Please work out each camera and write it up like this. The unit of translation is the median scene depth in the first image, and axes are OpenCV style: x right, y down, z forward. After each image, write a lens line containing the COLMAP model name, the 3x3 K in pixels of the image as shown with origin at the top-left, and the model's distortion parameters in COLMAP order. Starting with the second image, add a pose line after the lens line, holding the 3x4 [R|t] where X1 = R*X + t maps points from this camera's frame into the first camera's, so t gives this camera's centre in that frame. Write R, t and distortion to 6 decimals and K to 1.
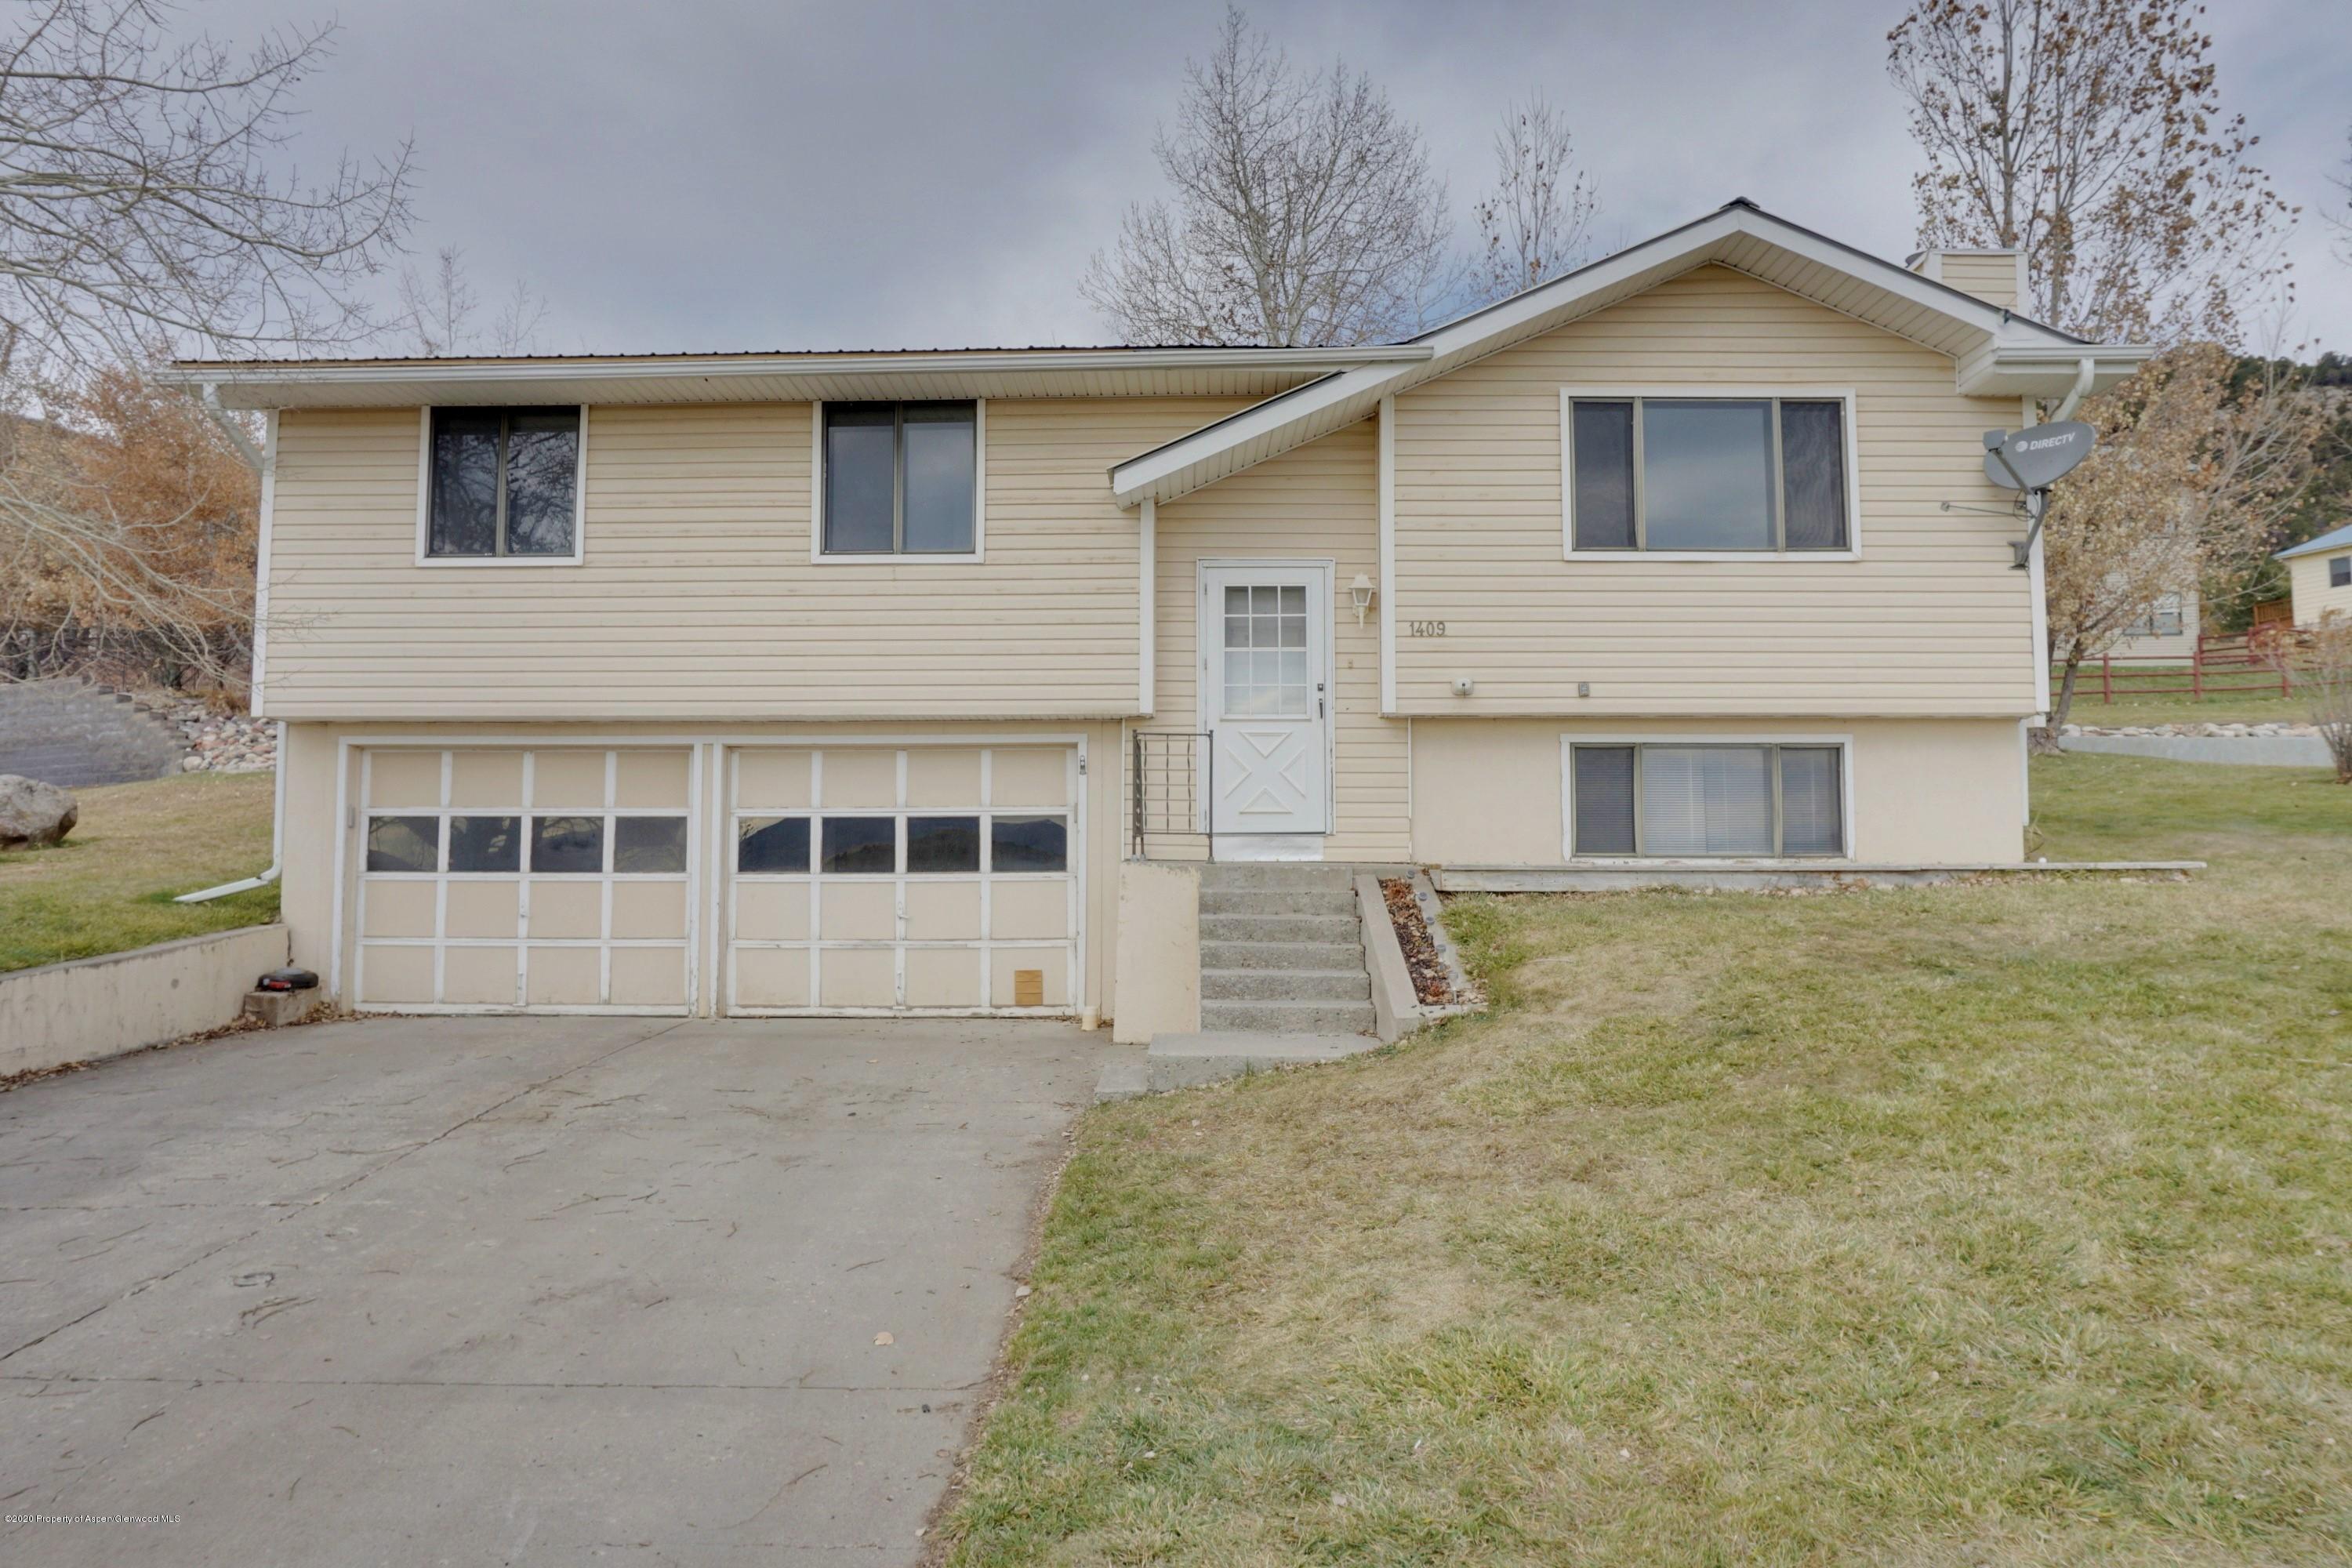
lens RADIAL K [[1606.2, 0, 1174.8], [0, 1606.2, 778.2], [0, 0, 1]] dist [-0.032737, 0.005432]
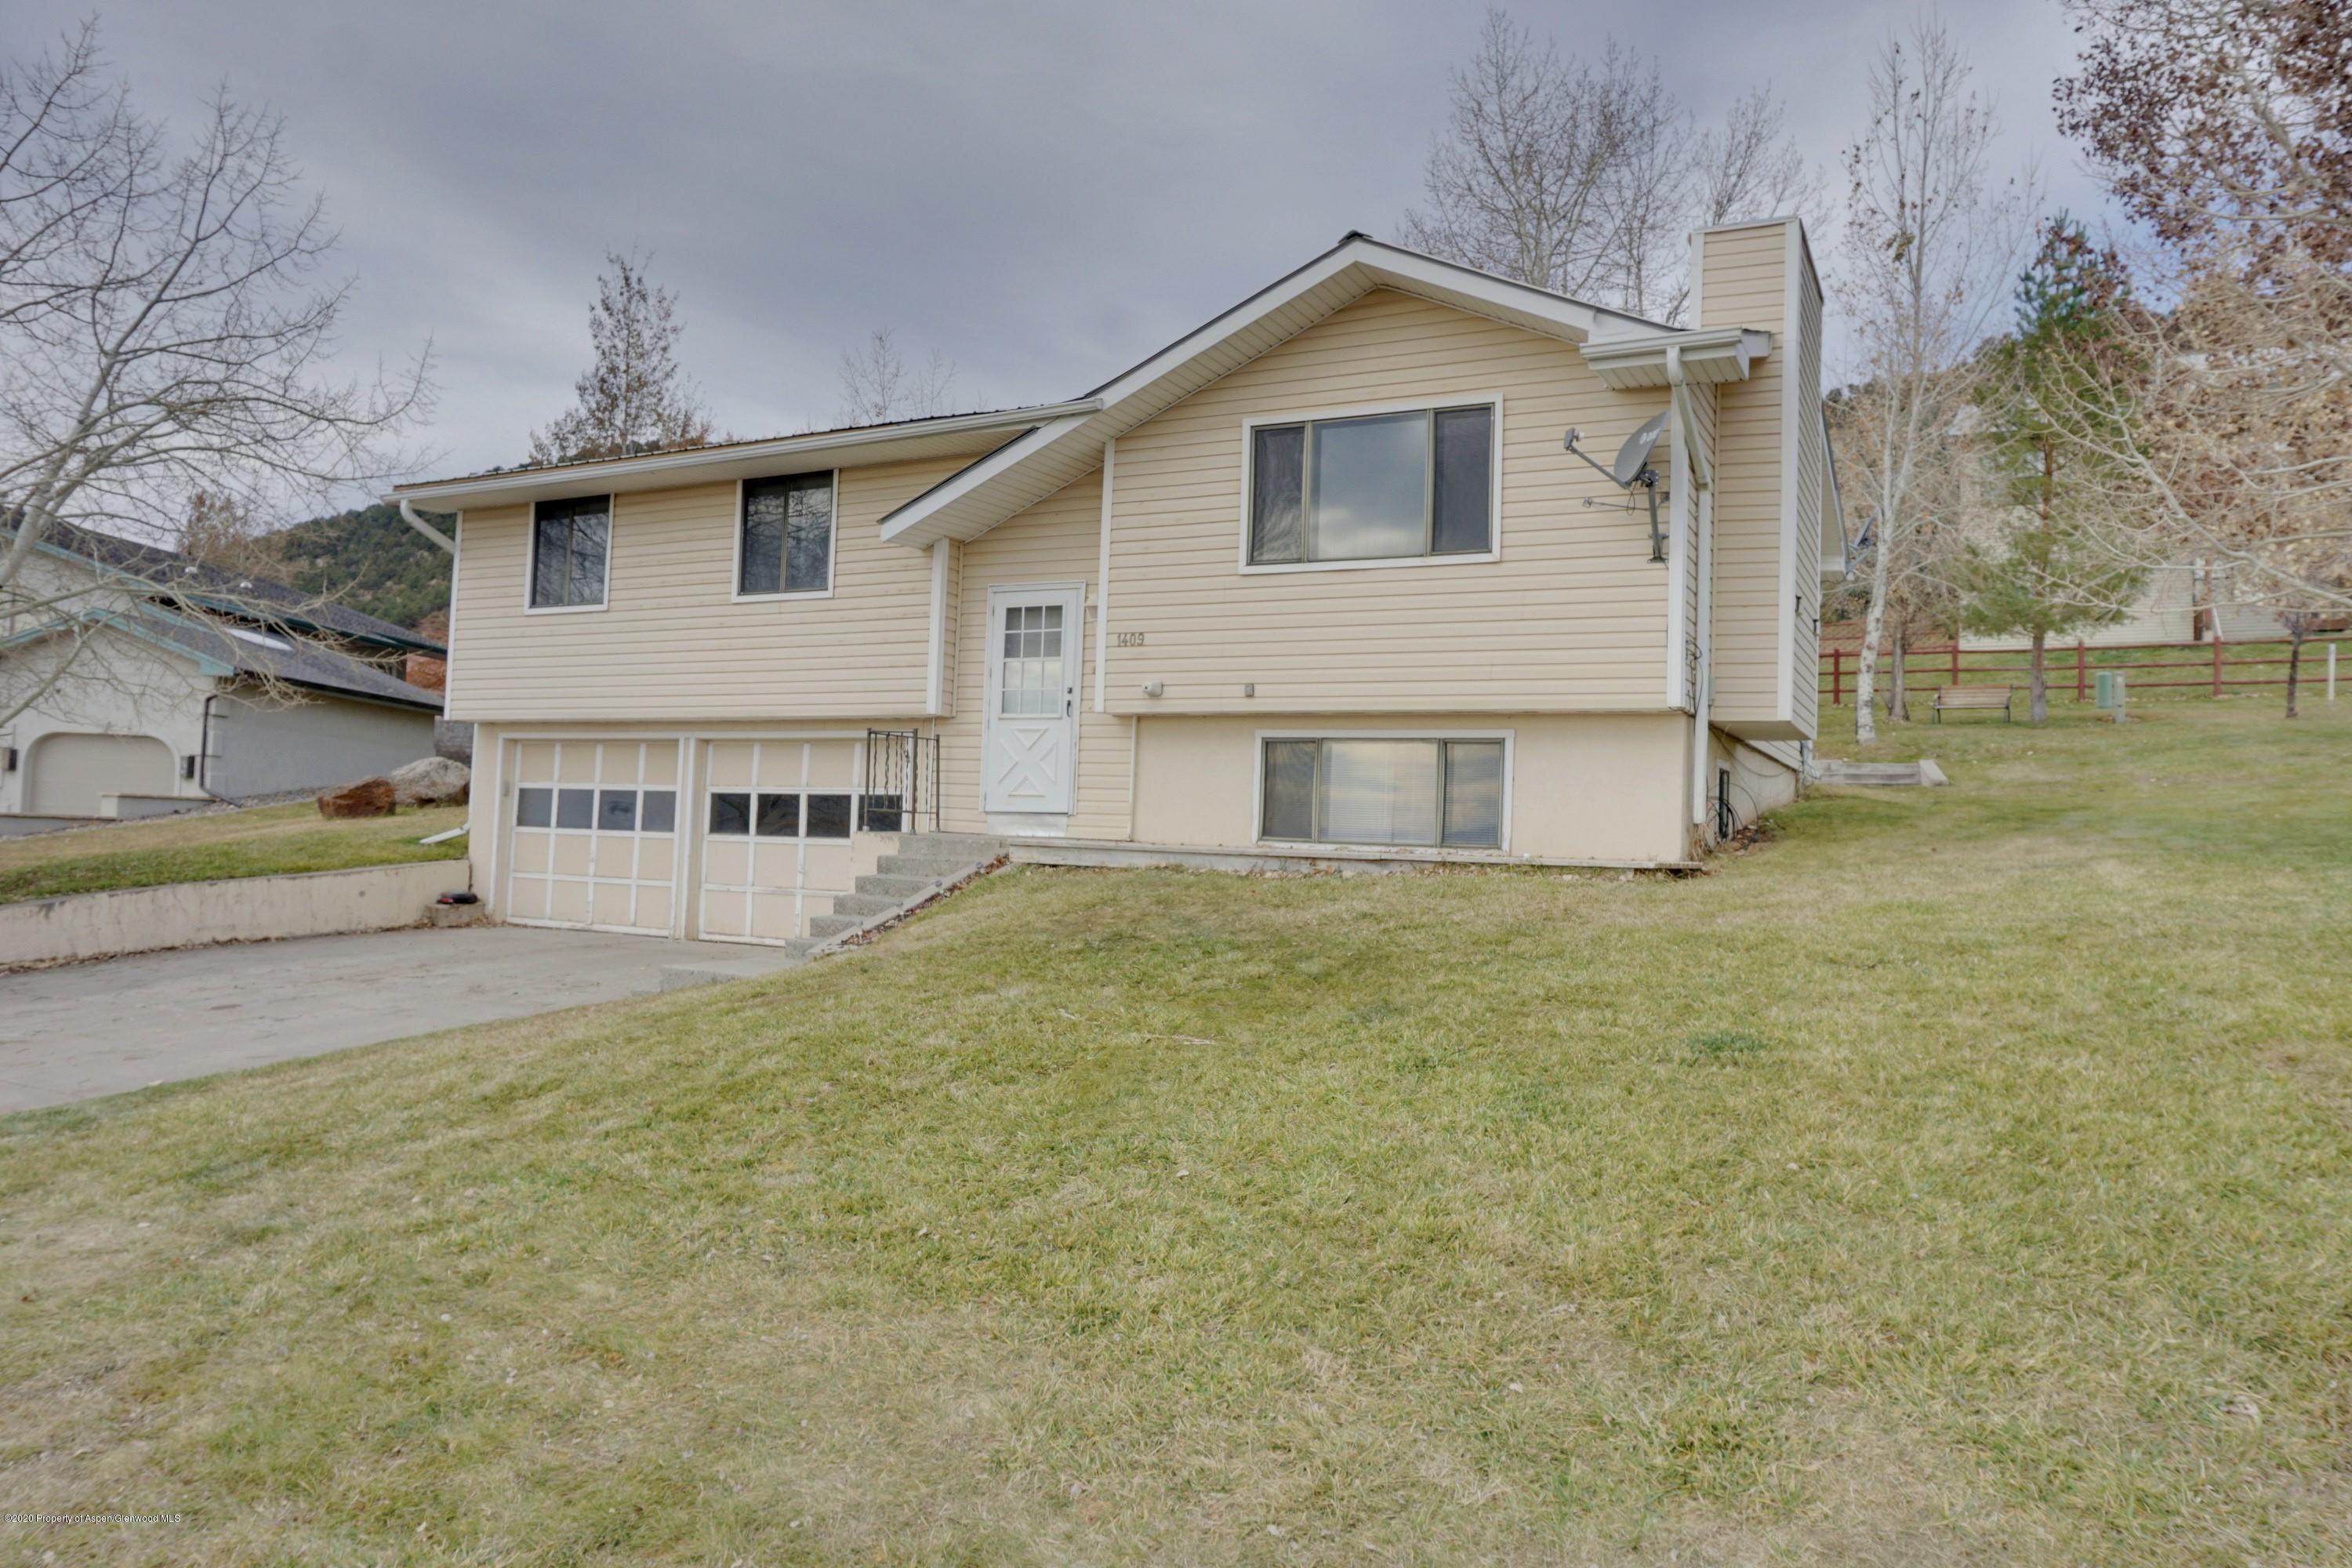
lens RADIAL K [[1606.2, 0, 1183.2], [0, 1606.2, 779.8], [0, 0, 1]] dist [-0.032737, 0.005432]
pose [[0.891108, 0.013072, -0.453603, 0.704642], [-0.009592, 0.999904, 0.009971, -0.003602], [0.453690, -0.004534, 0.891148, -0.014675]]
